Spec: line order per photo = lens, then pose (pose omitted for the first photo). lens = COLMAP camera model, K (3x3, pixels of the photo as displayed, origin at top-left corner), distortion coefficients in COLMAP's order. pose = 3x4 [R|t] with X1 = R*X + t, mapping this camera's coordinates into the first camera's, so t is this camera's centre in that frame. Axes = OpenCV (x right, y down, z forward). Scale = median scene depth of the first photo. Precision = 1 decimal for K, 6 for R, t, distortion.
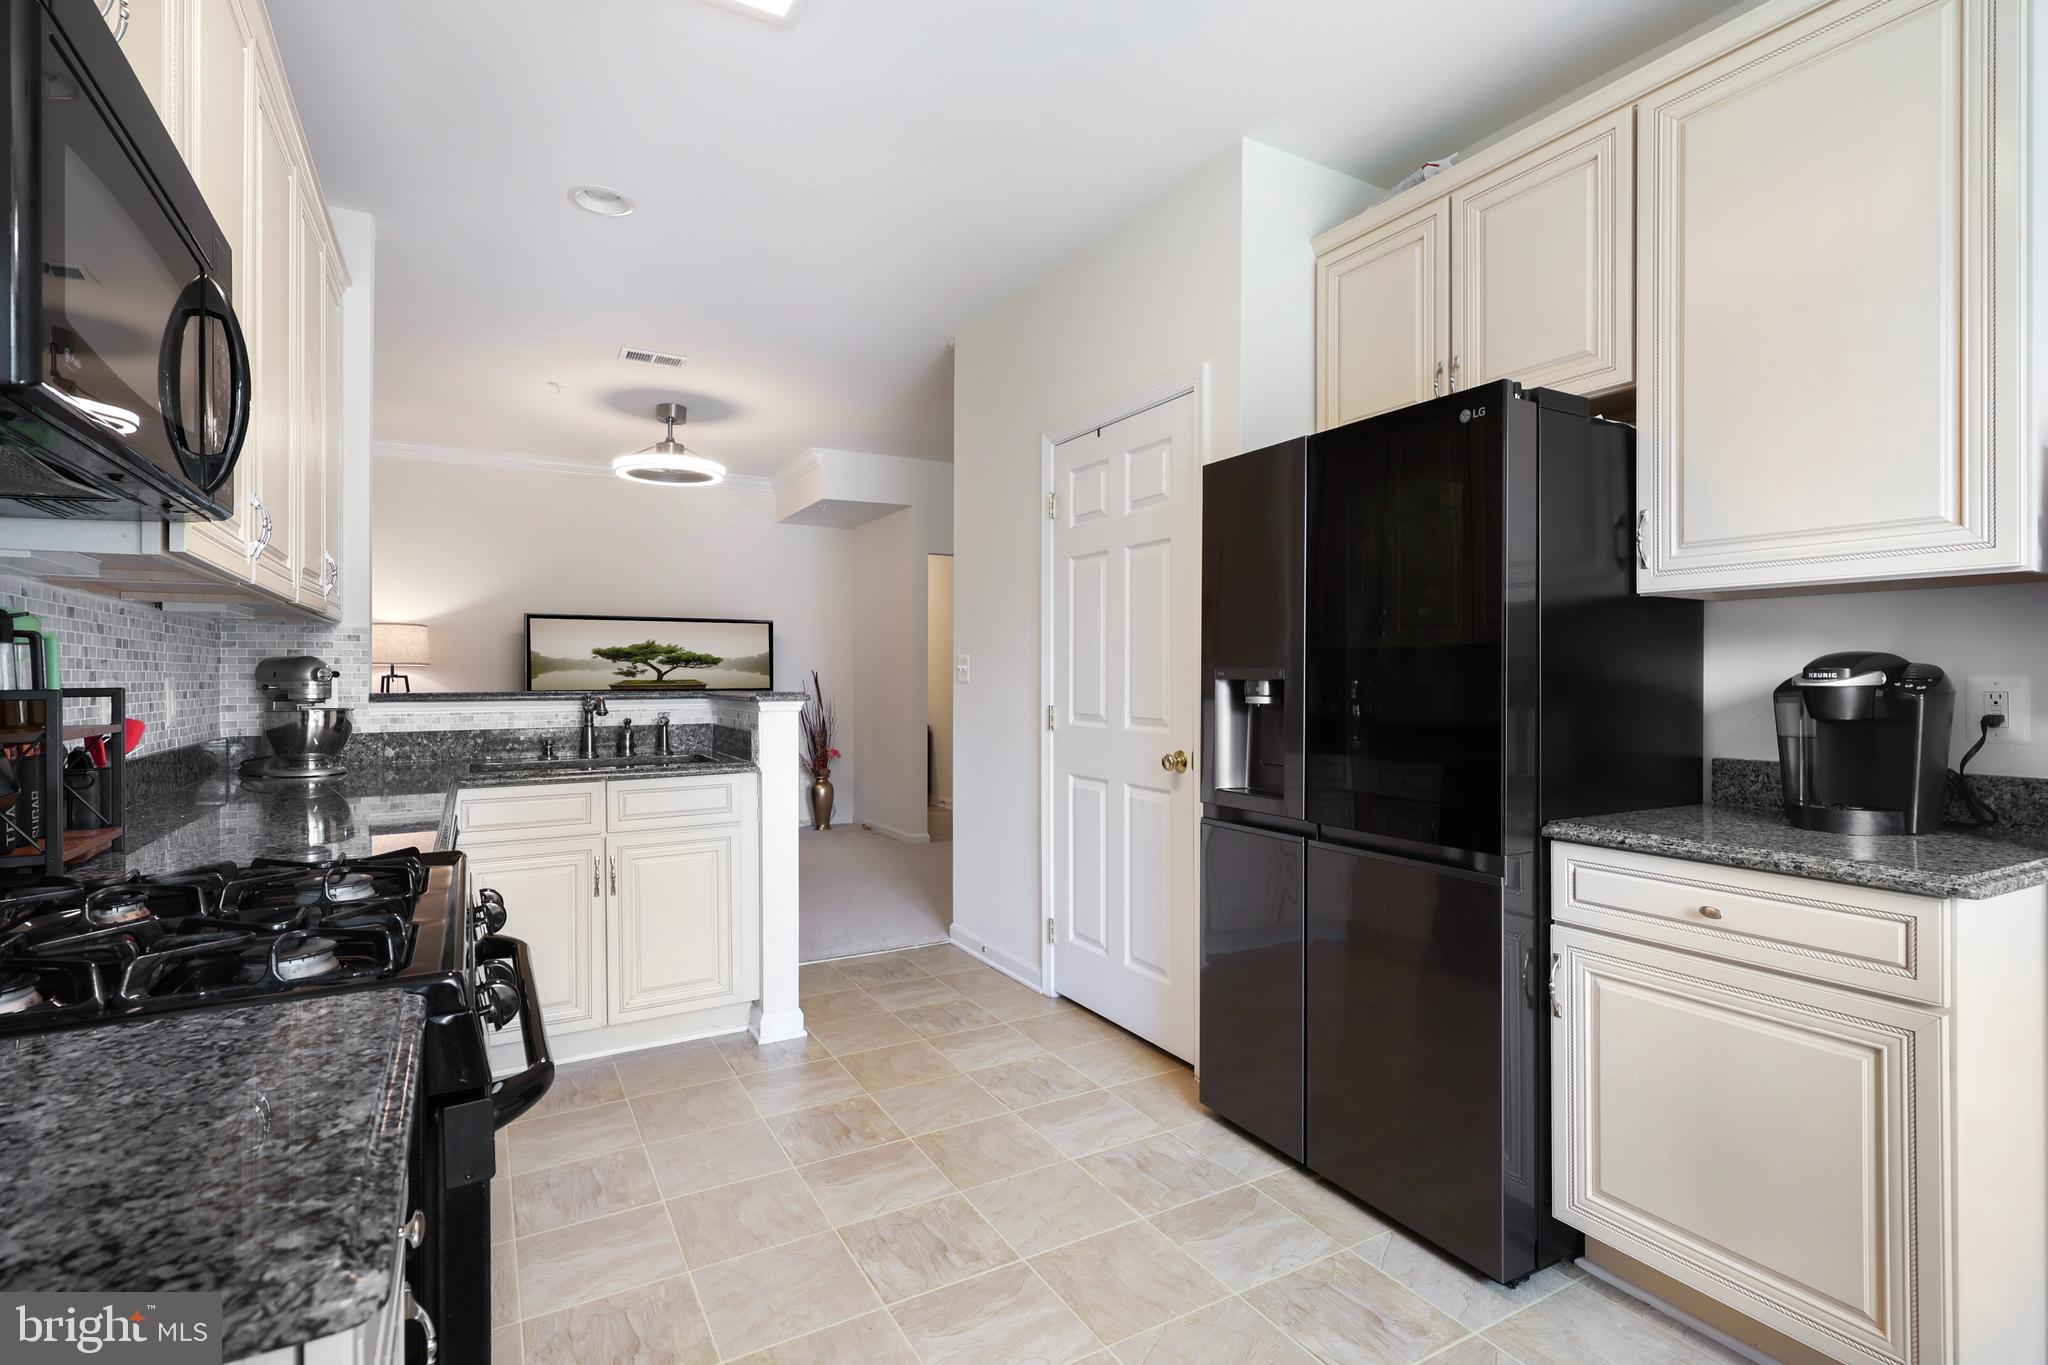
lens RADIAL K [[948.7, 0, 1031.0], [0, 948.7, 679.2], [0, 0, 1]] dist [0.000848, 0.001073]
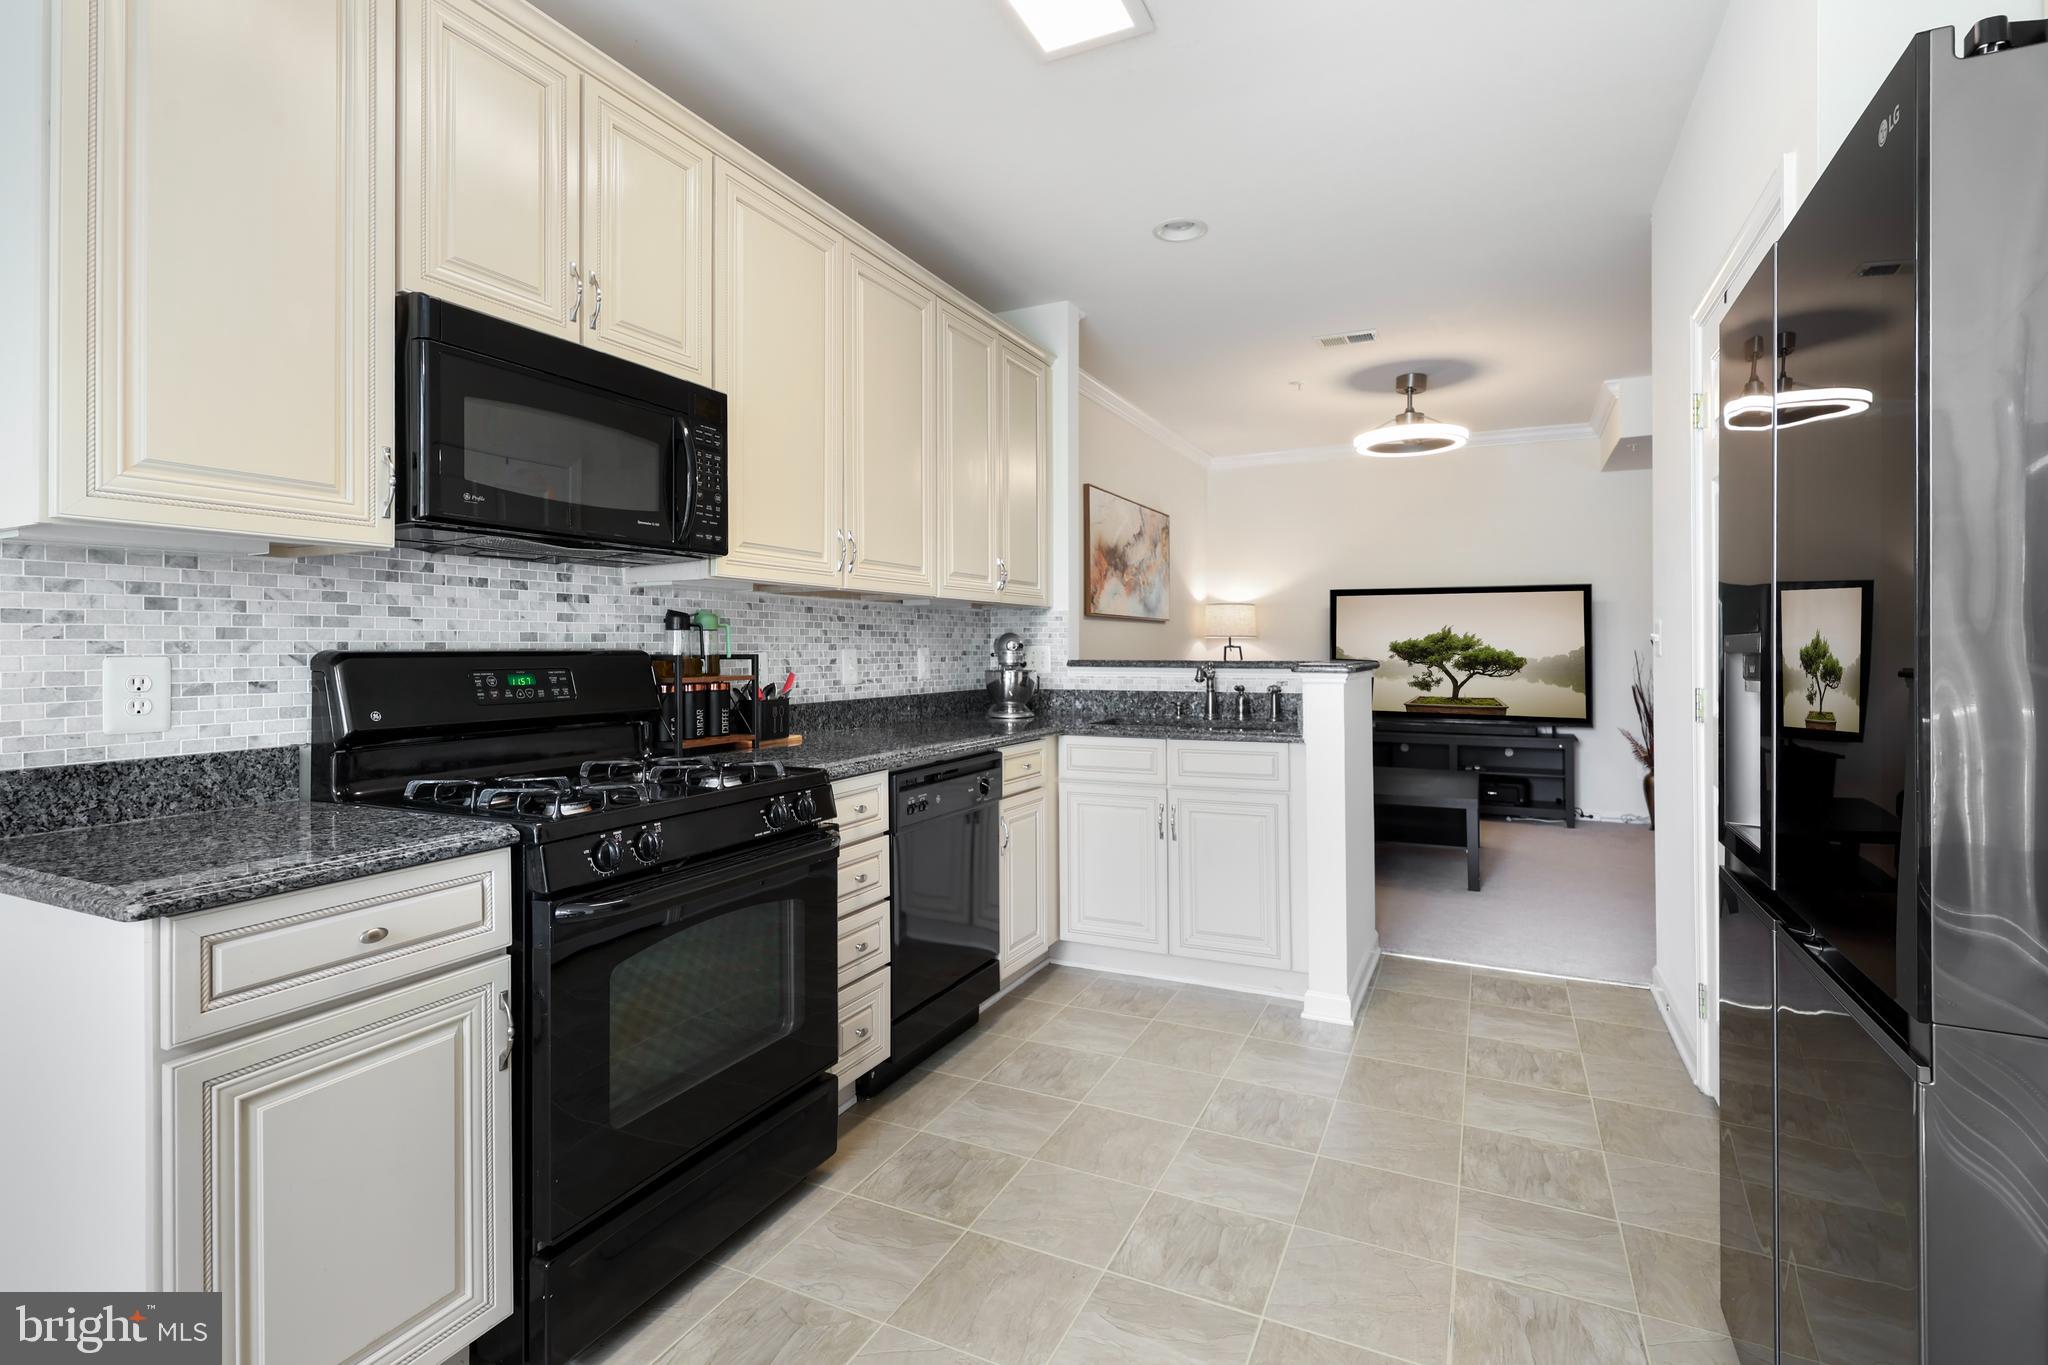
lens RADIAL K [[948.7, 0, 1069.4], [0, 948.7, 645.9], [0, 0, 1]] dist [0.000848, 0.001073]
pose [[0.587329, 0.001354, -0.809347, 0.367408], [-0.003589, 0.999993, -0.000931, -0.003105], [0.809340, 0.003452, 0.587330, 0.211279]]
